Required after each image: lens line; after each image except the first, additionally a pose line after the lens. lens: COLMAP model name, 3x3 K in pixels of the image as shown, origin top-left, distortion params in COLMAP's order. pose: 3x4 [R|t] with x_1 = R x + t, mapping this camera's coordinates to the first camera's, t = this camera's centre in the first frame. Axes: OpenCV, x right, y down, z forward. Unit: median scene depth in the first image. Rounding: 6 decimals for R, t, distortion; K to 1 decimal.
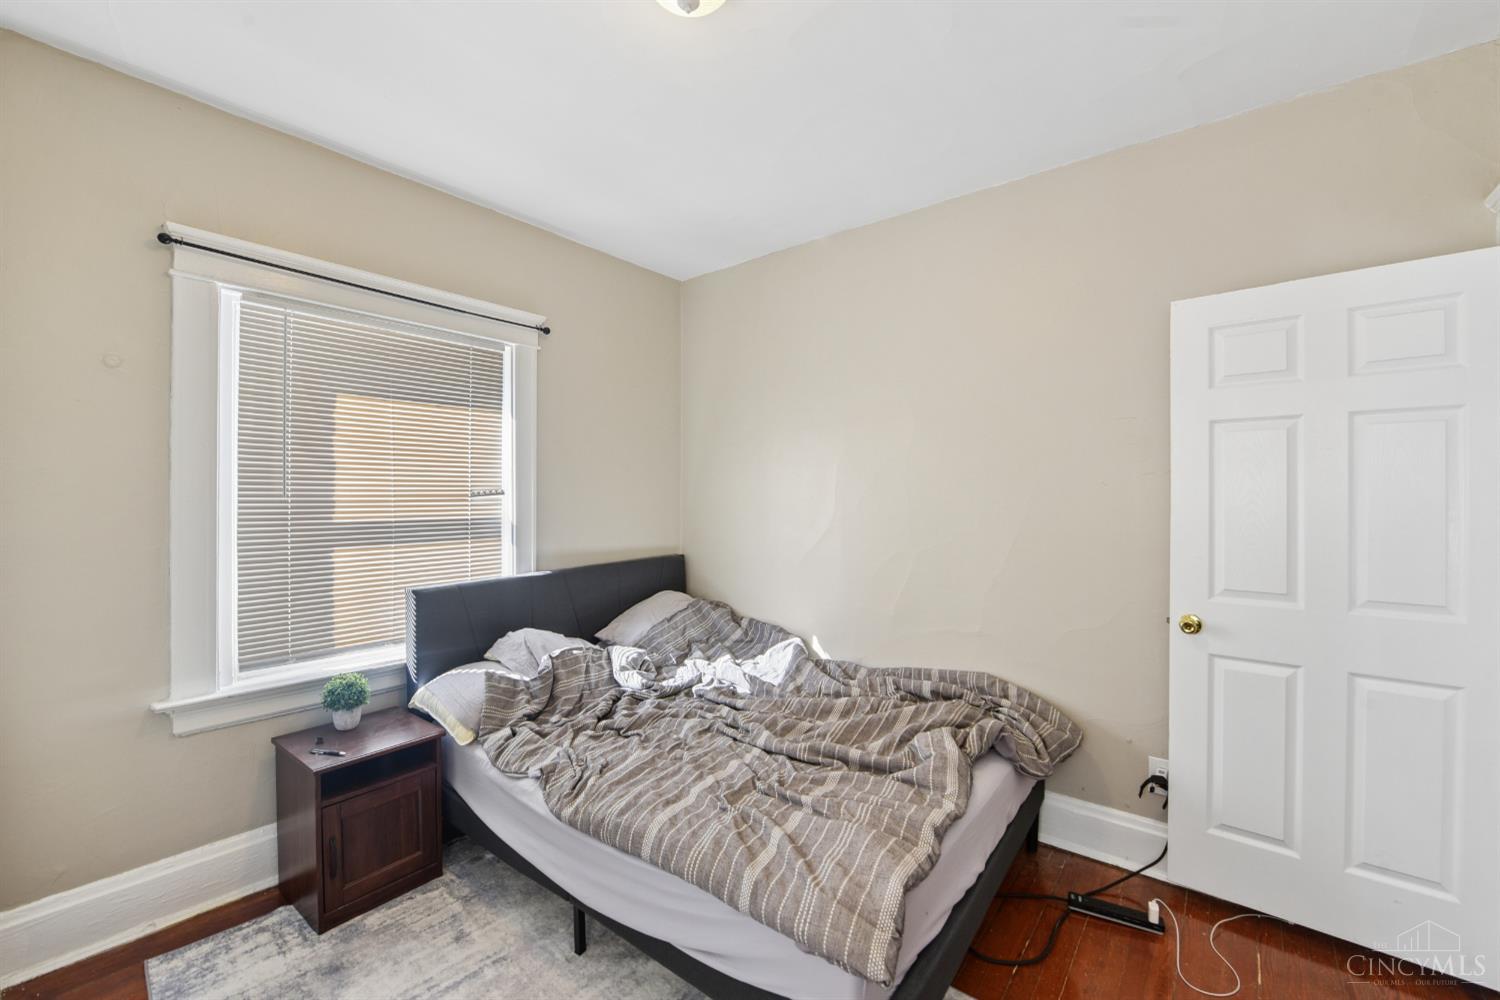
lens RADIAL K [[610.8, 0, 756.0], [0, 610.8, 496.7], [0, 0, 1]] dist [-0.001433, -0.000145]
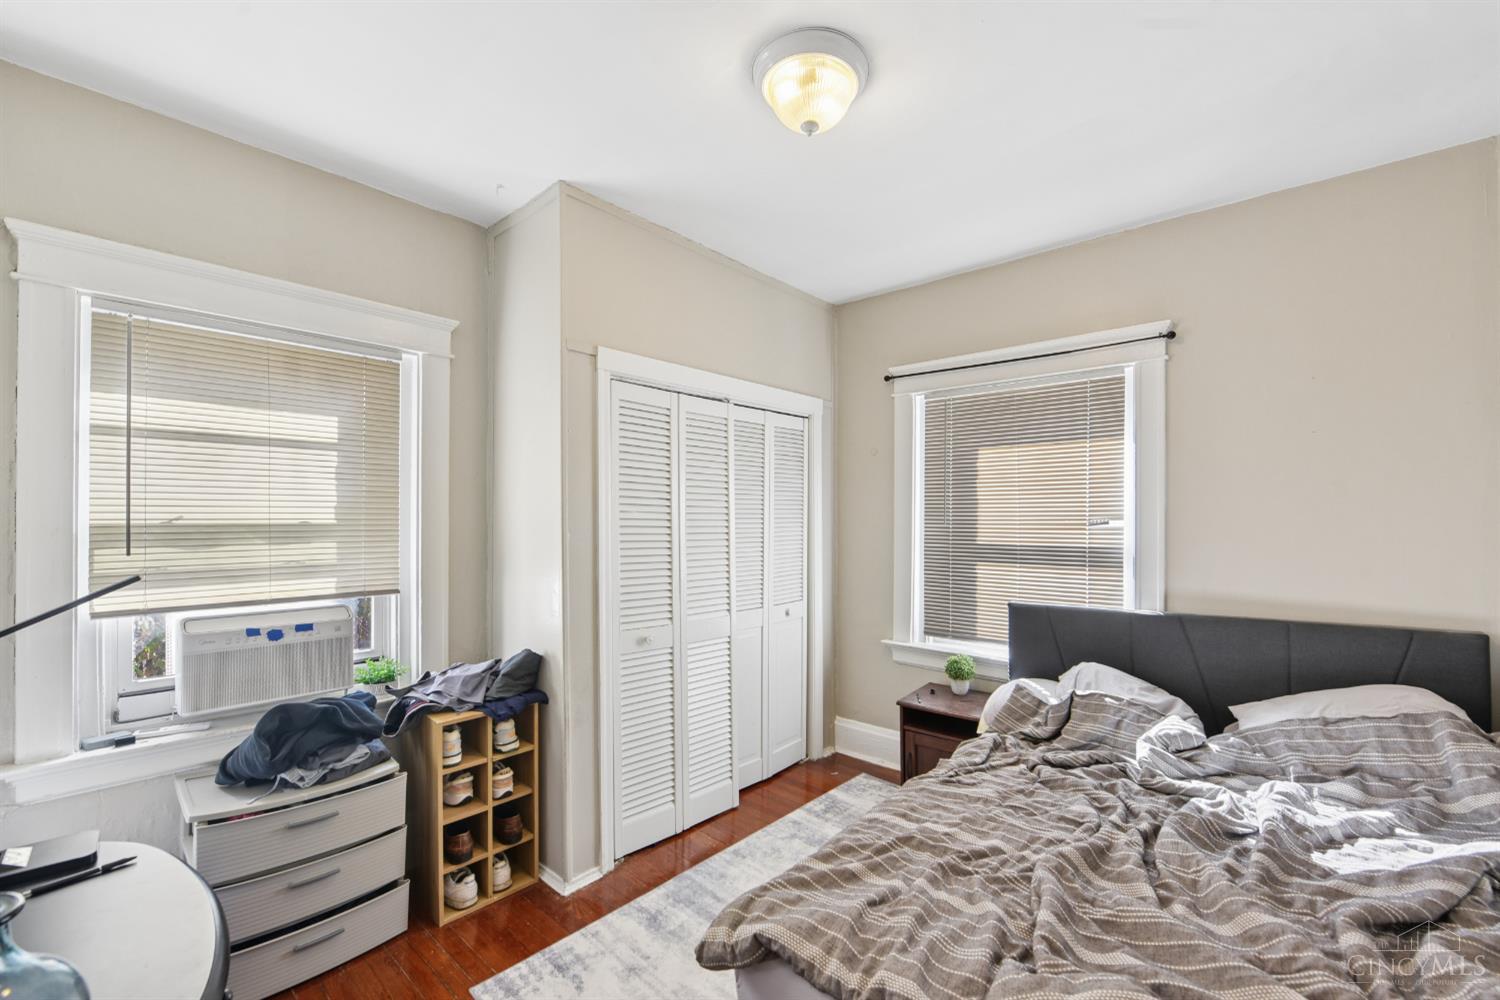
lens RADIAL K [[591.7, 0, 758.7], [0, 591.7, 515.7], [0, 0, 1]] dist [-0.001027, 0.000020]
pose [[-0.013800, -0.006089, -0.999886, 0.606990], [-0.006510, 0.999961, -0.005999, -0.007969], [0.999884, 0.006427, -0.013840, 0.518942]]
